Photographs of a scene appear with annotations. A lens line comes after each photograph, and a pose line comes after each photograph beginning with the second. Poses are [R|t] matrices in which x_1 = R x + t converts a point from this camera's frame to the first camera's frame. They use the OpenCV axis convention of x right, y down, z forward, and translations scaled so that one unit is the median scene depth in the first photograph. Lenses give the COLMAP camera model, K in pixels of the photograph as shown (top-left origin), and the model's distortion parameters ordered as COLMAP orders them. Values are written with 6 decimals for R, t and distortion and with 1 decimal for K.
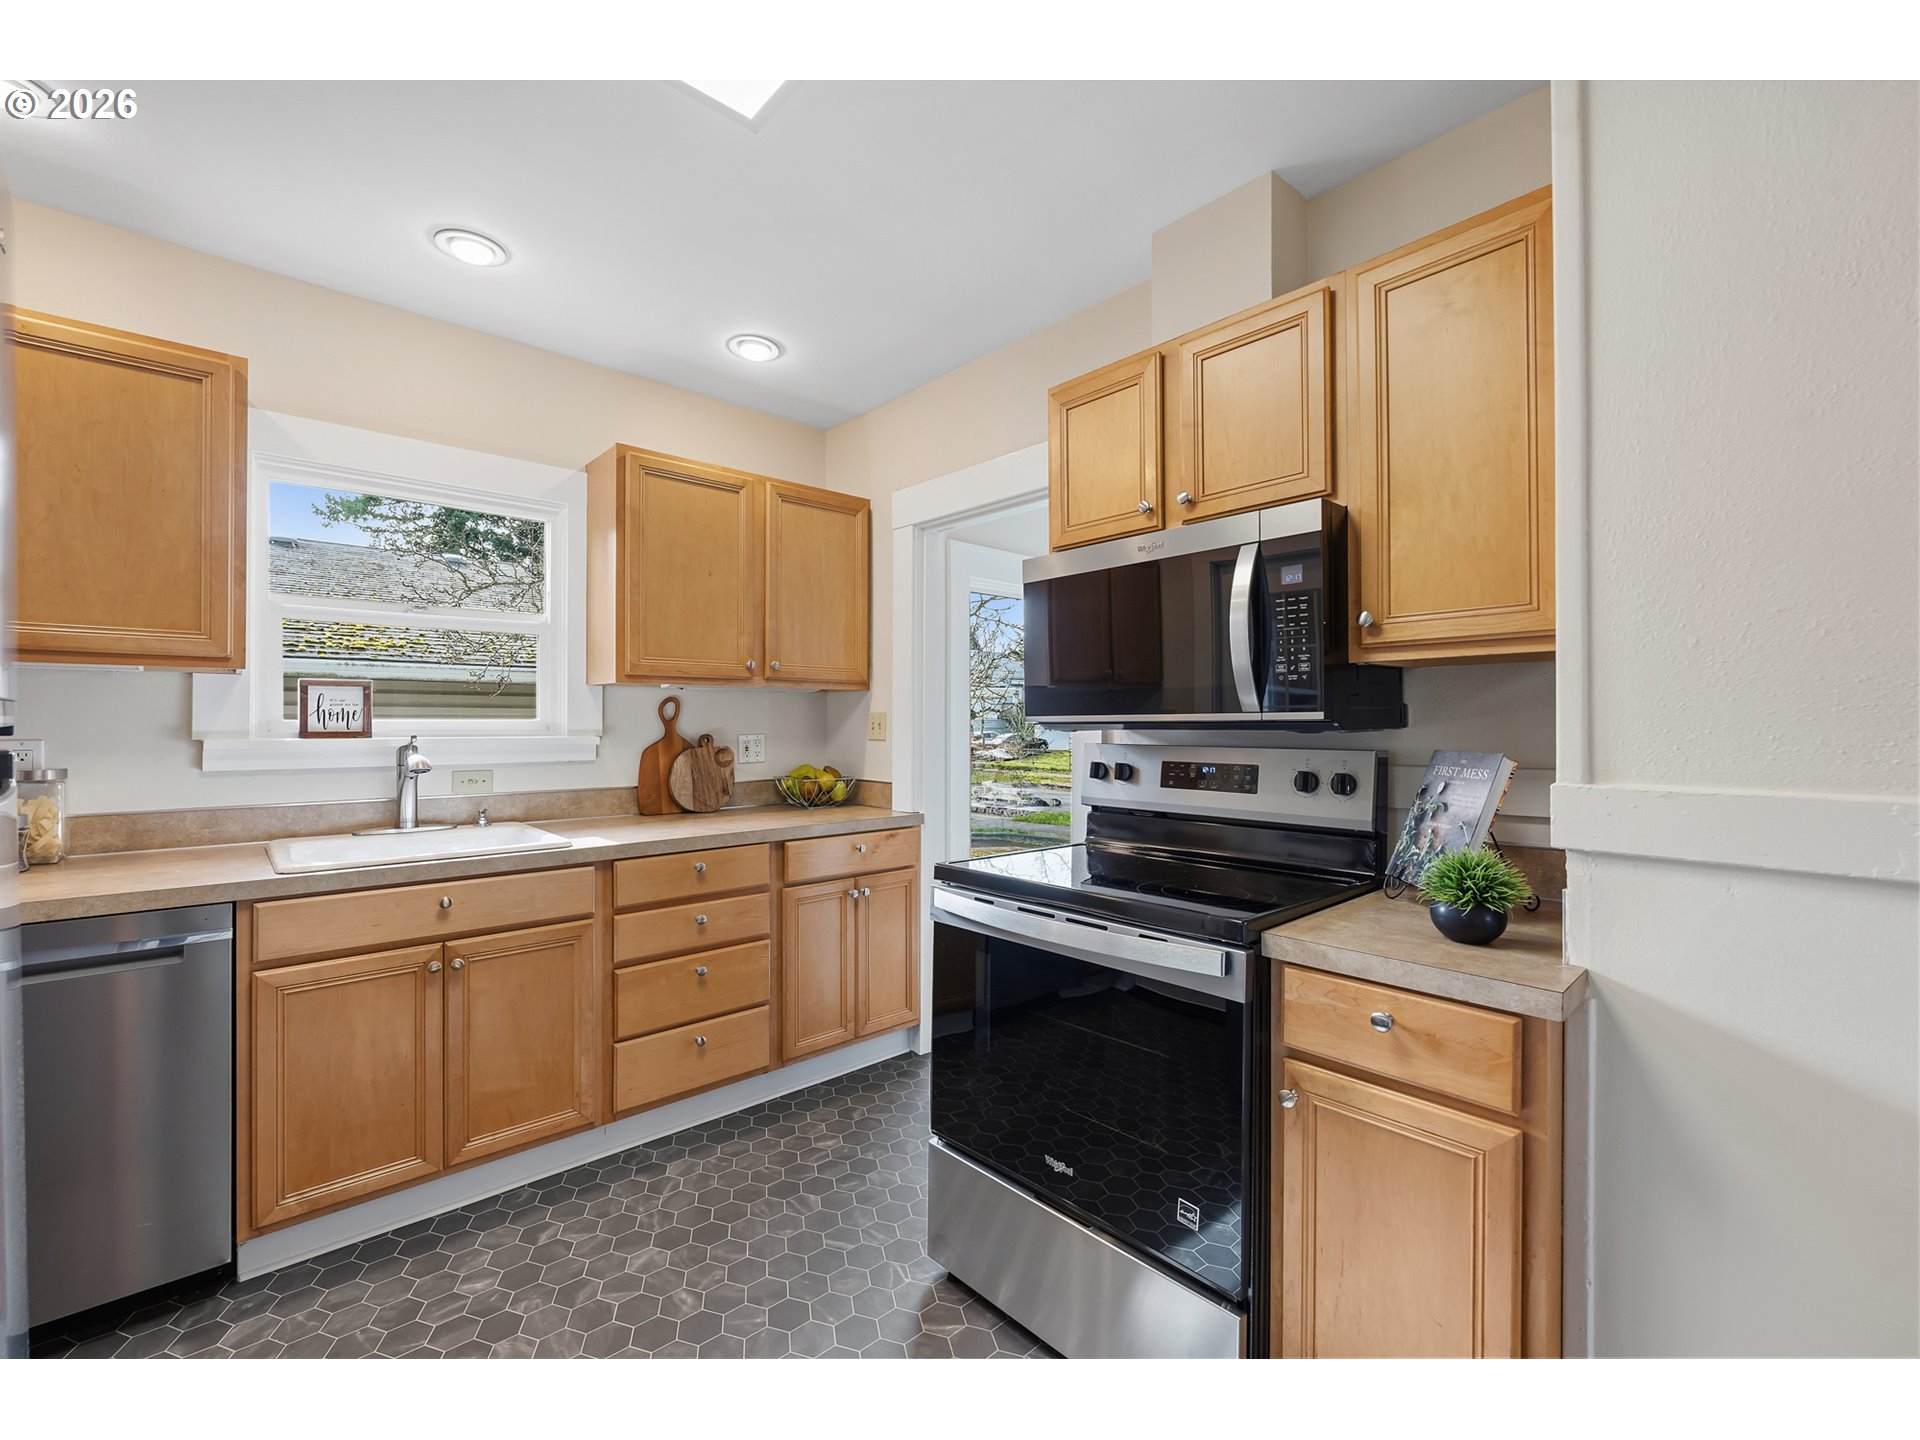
lens RADIAL K [[816.0, 0, 1005.1], [0, 816.0, 722.7], [0, 0, 1]] dist [-0.001586, 0.000389]
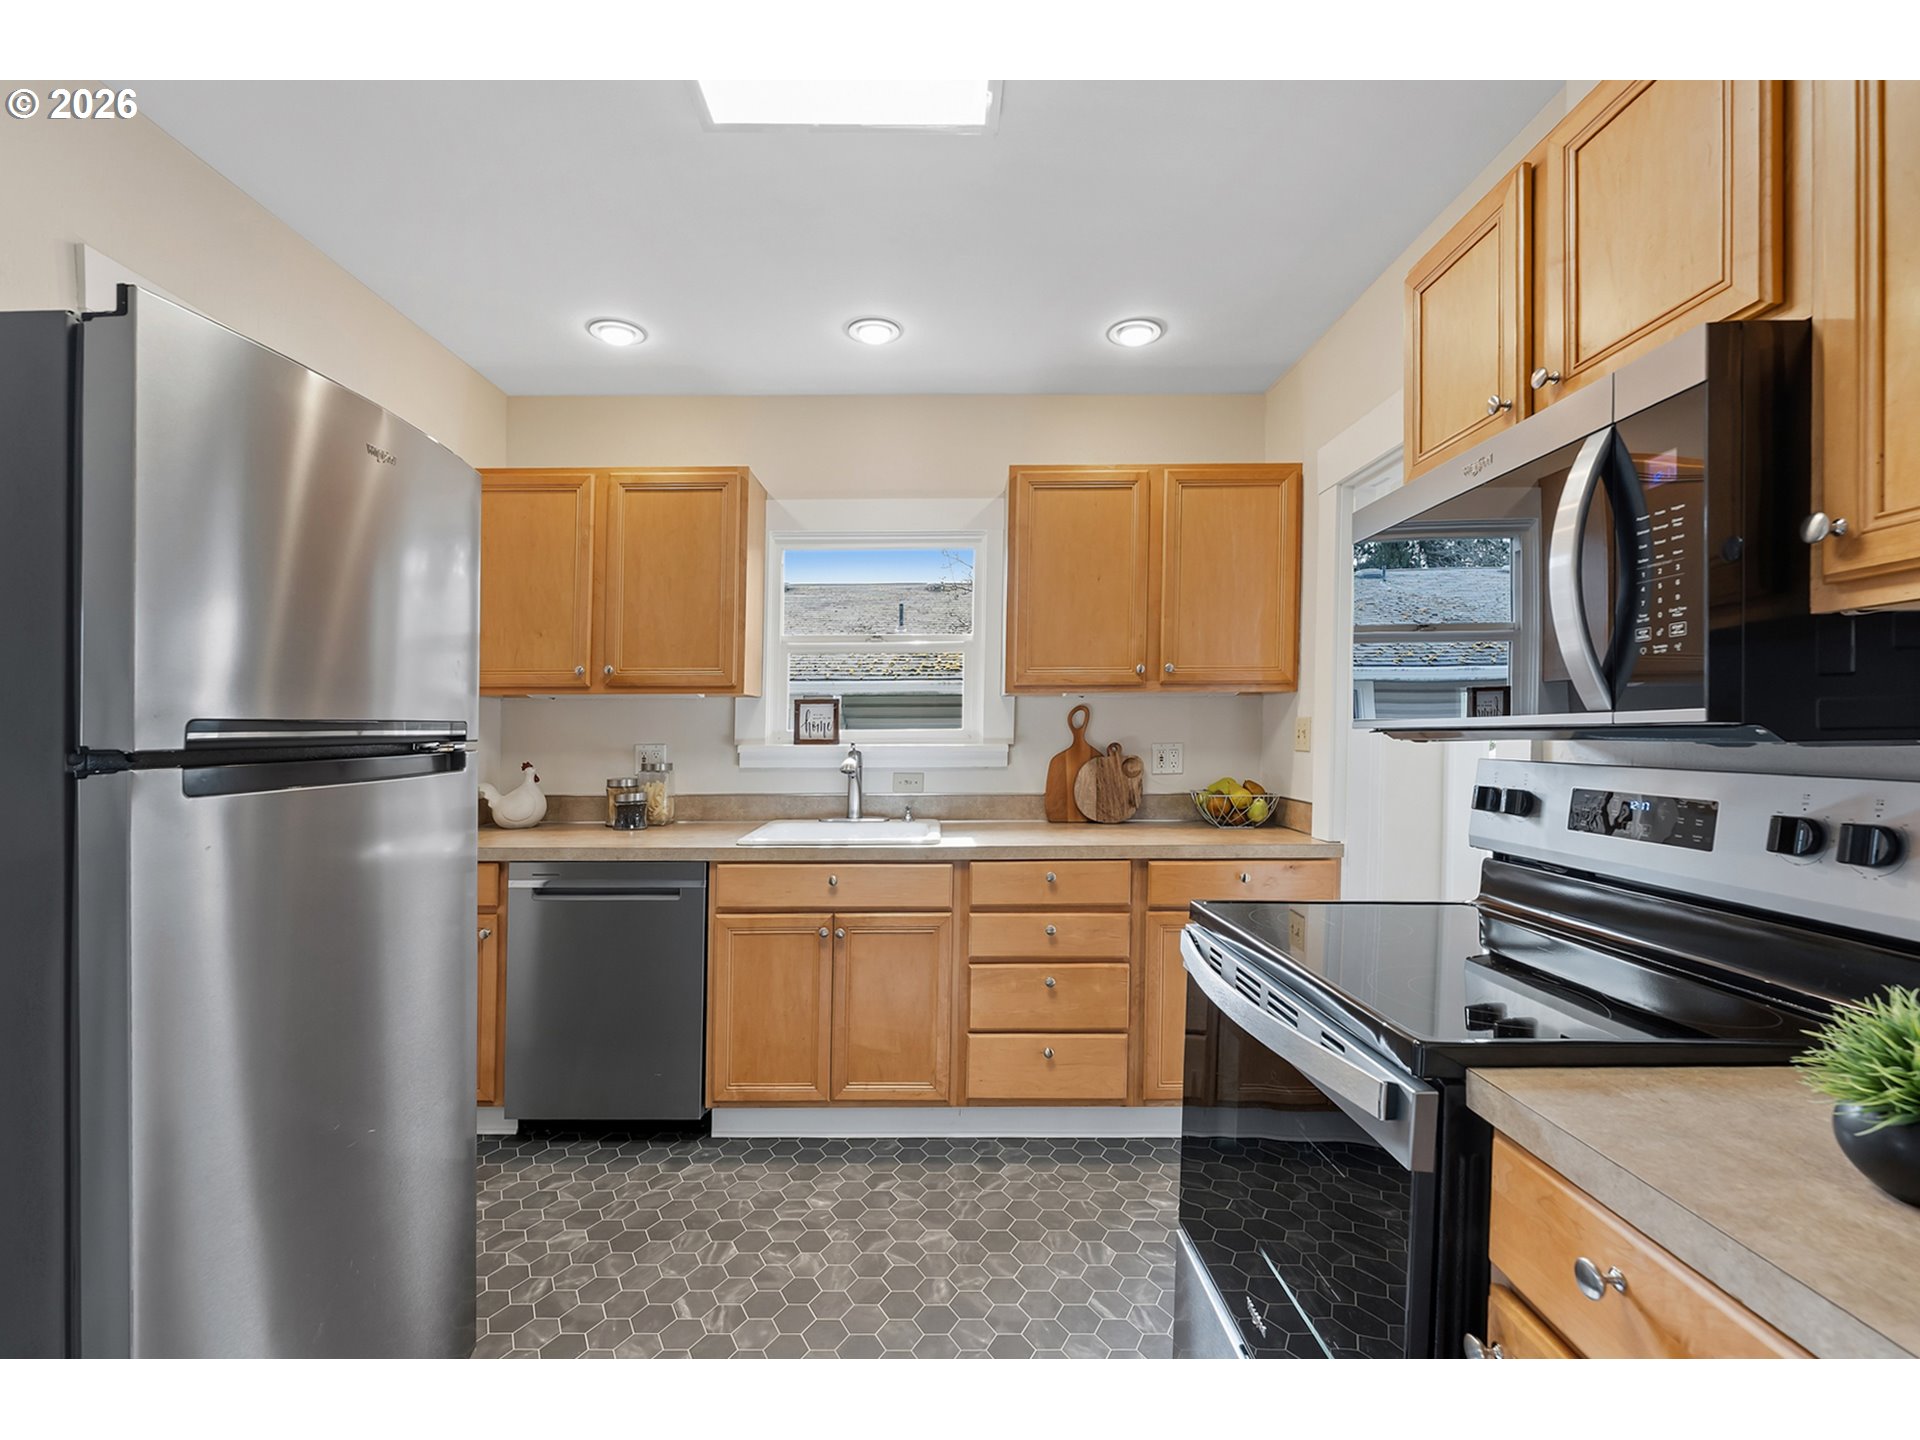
lens RADIAL K [[884.2, 0, 978.8], [0, 884.2, 723.8], [0, 0, 1]] dist [0.000878, 0.000518]
pose [[0.725414, -0.008769, -0.688257, 0.327127], [0.002857, 0.999949, -0.009729, 0.001174], [0.688307, 0.005091, 0.725402, 0.167677]]
